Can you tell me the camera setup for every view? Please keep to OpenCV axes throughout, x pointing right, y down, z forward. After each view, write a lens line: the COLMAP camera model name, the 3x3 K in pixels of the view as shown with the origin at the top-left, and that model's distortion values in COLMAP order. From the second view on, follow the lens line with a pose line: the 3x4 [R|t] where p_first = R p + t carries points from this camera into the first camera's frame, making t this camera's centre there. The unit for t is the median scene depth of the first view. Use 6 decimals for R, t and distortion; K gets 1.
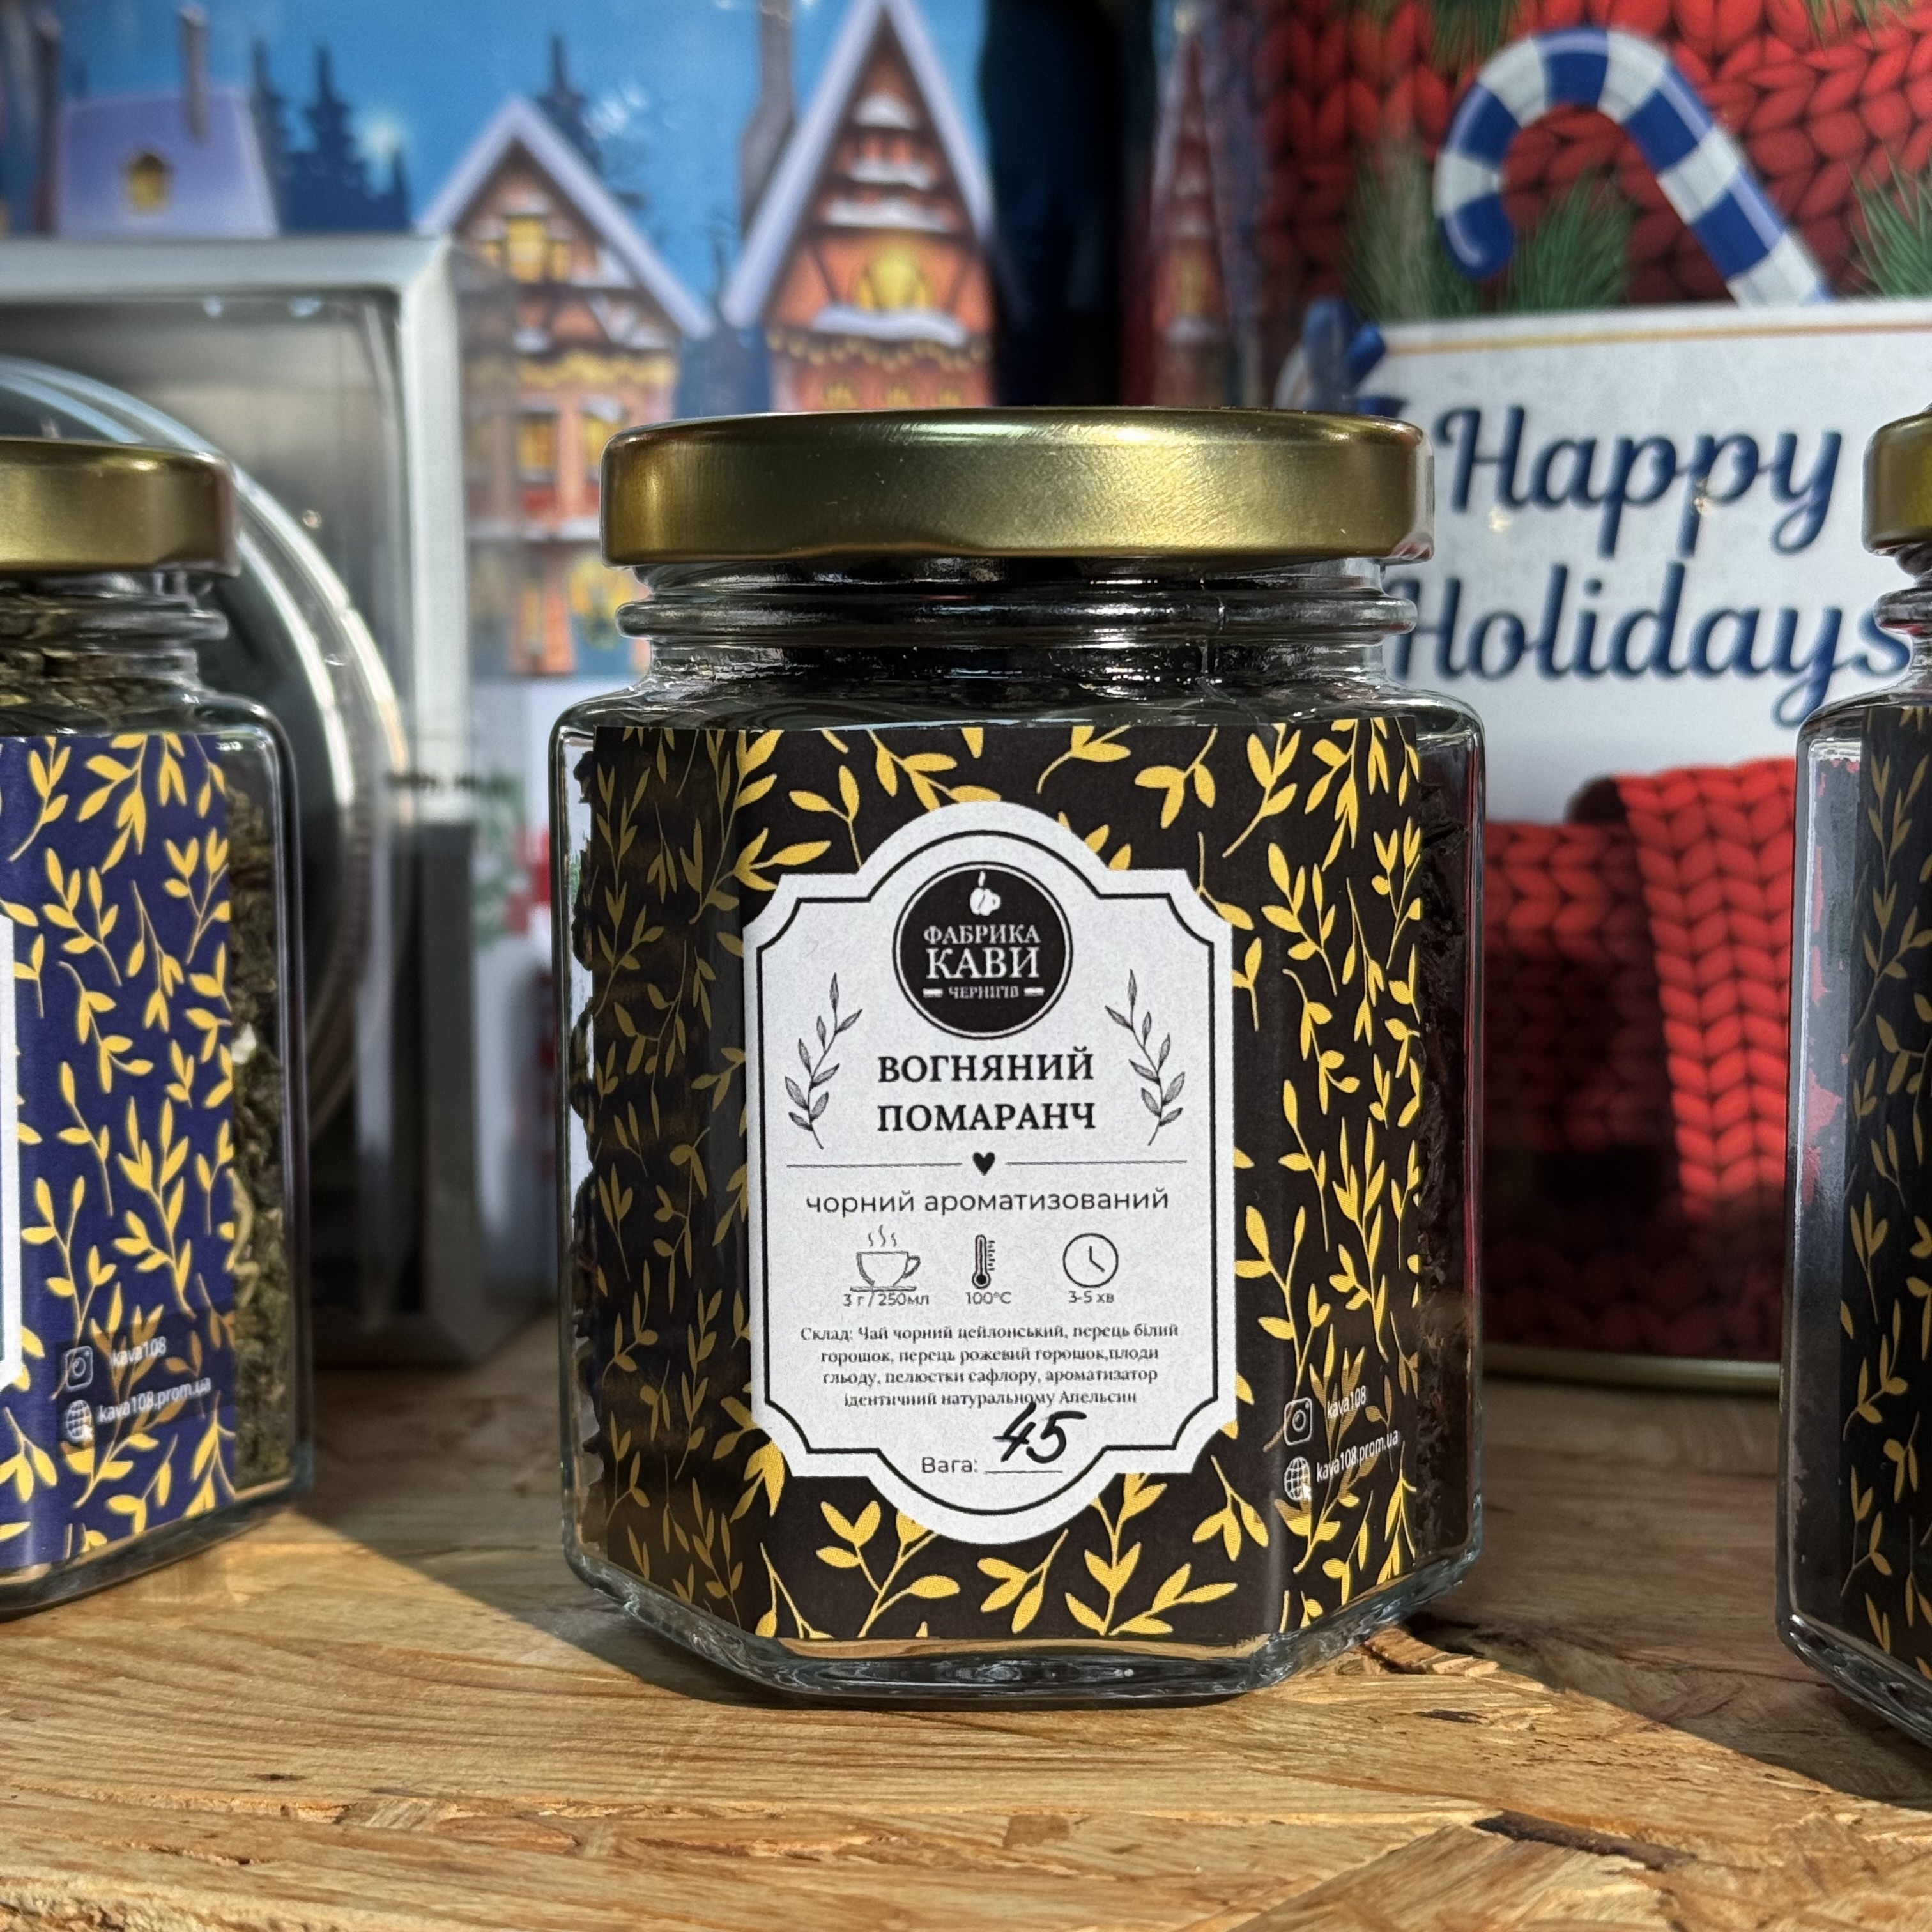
lens RADIAL K [[3896.6, 0, 962.5], [0, 3896.6, 964.6], [0, 0, 1]] dist [0.108718, 0.000000]
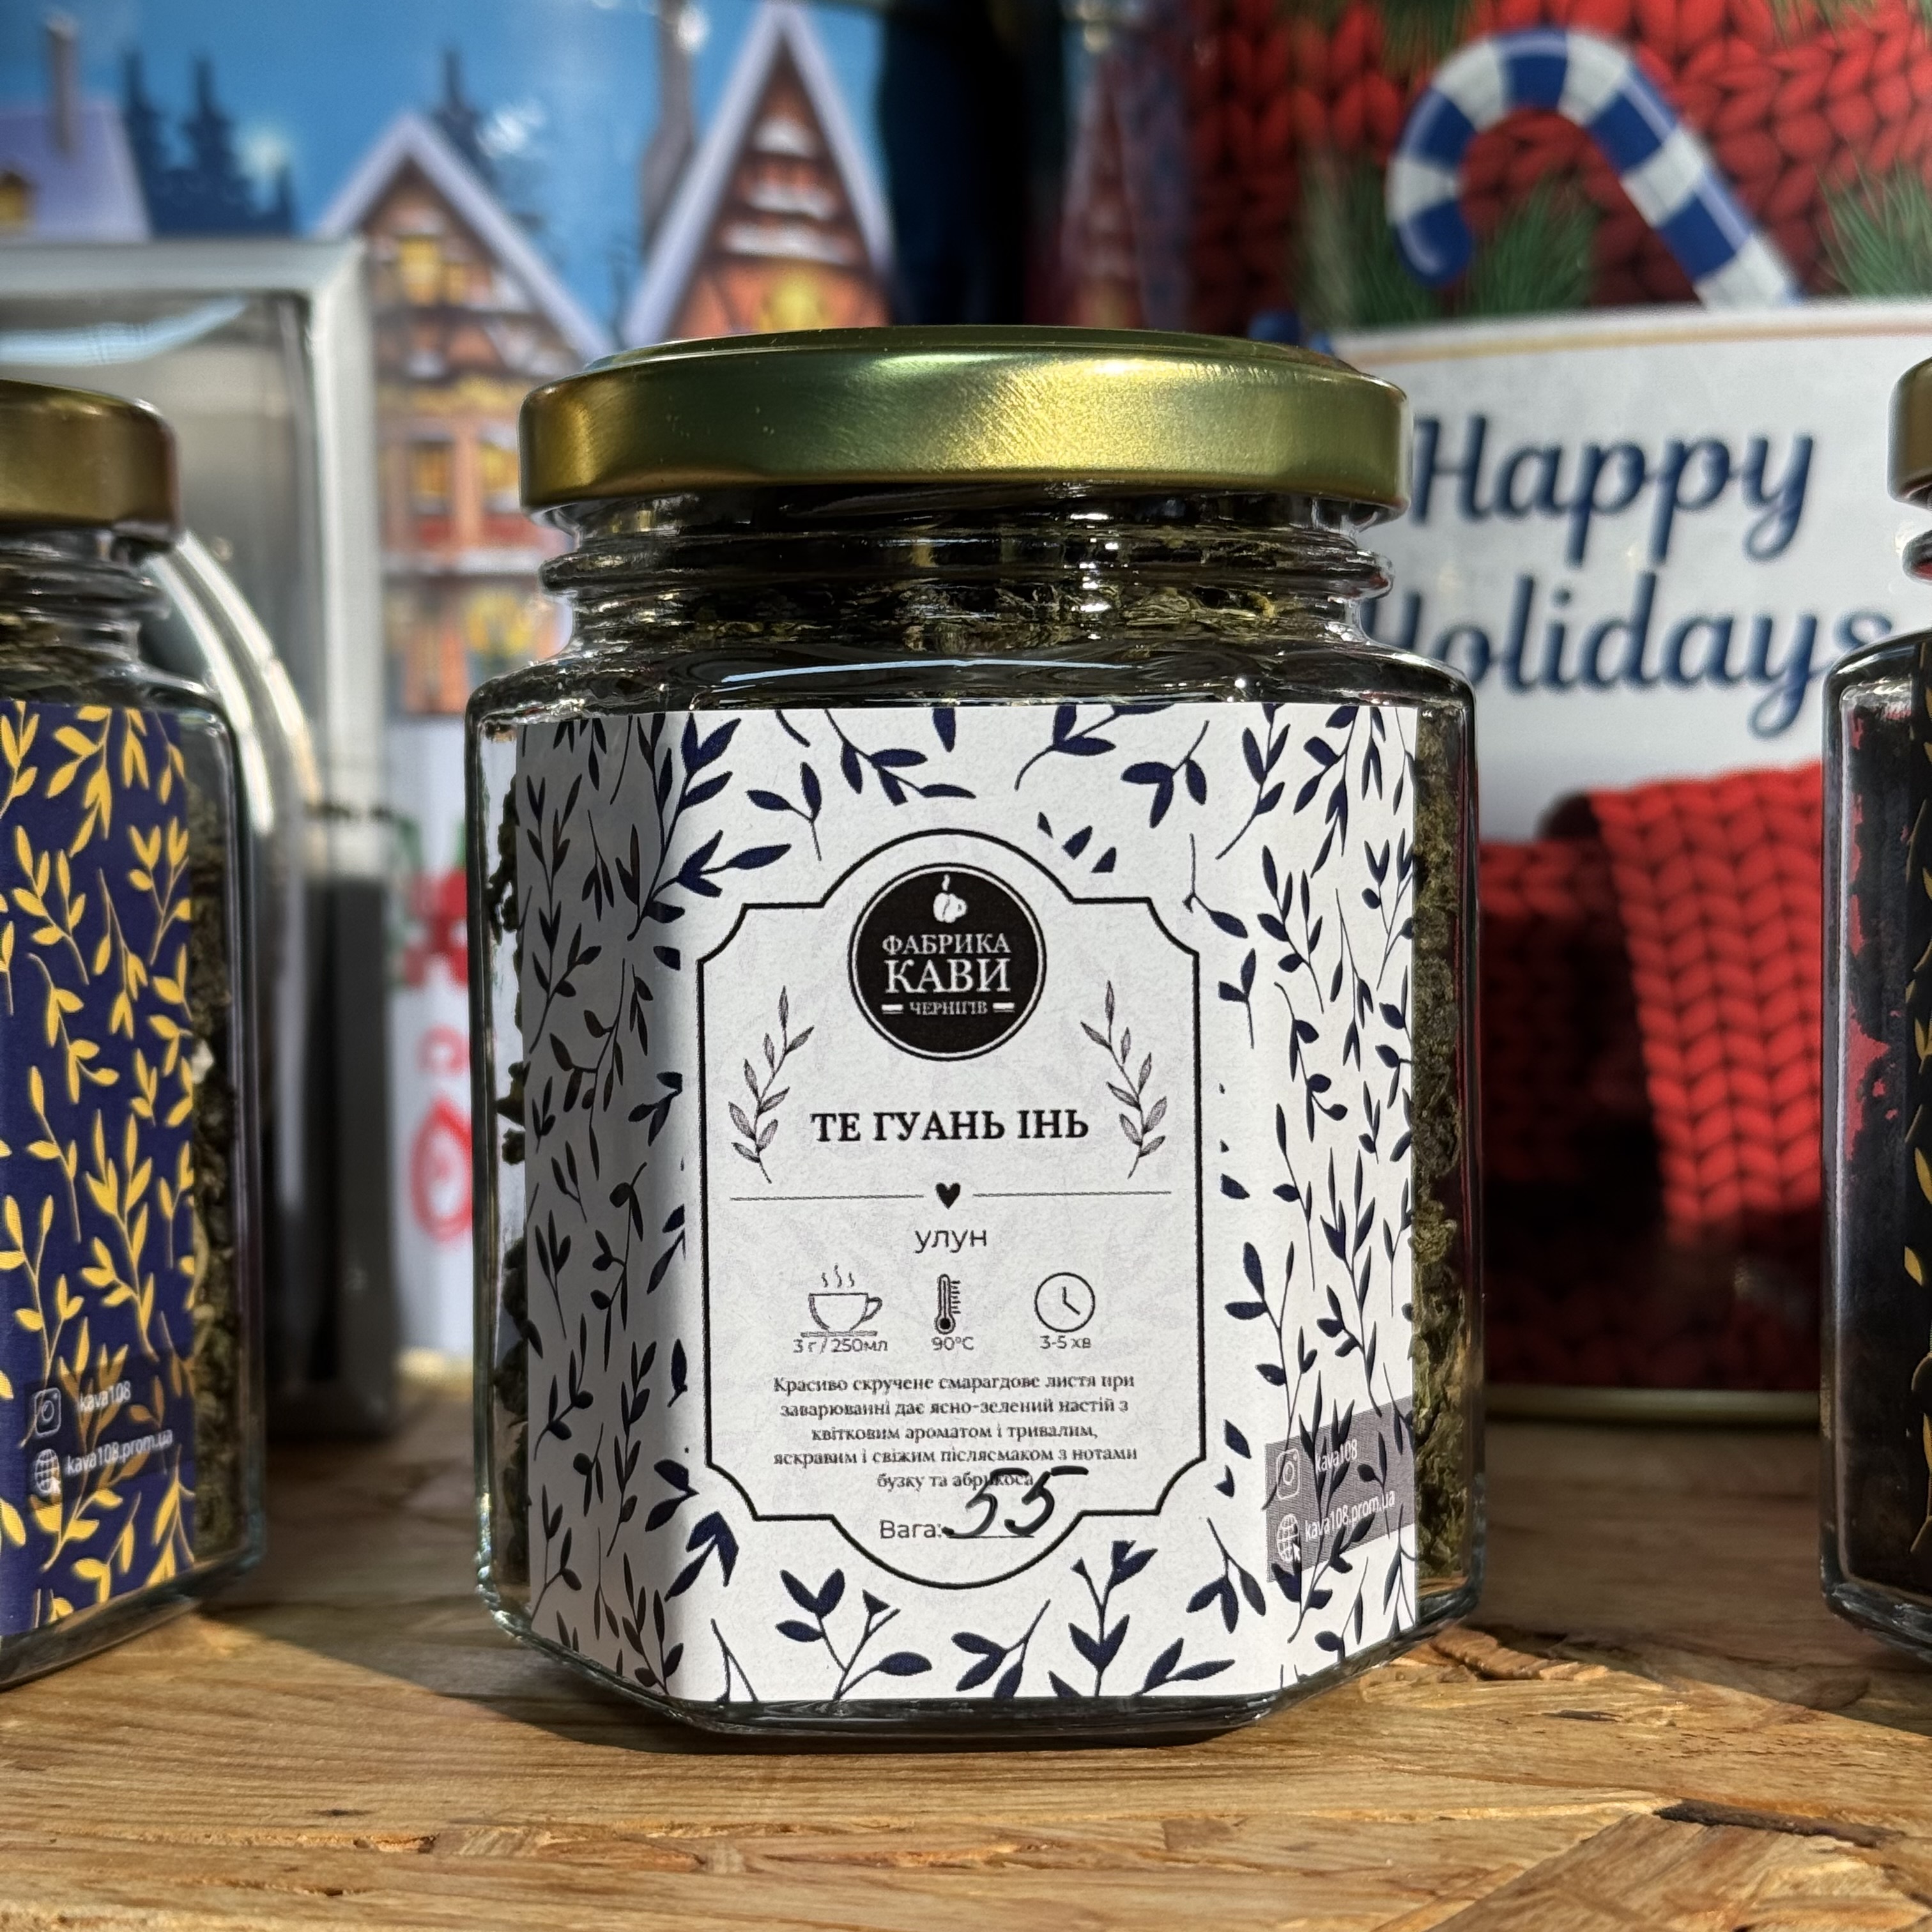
lens RADIAL K [[3896.6, 0, 966.8], [0, 3896.6, 964.2], [0, 0, 1]] dist [0.108718, 0.000000]
pose [[0.995183, -0.011414, 0.097370, -0.083984], [0.016481, 0.998542, -0.051402, 0.043222], [-0.096642, 0.052759, 0.993920, 0.051830]]
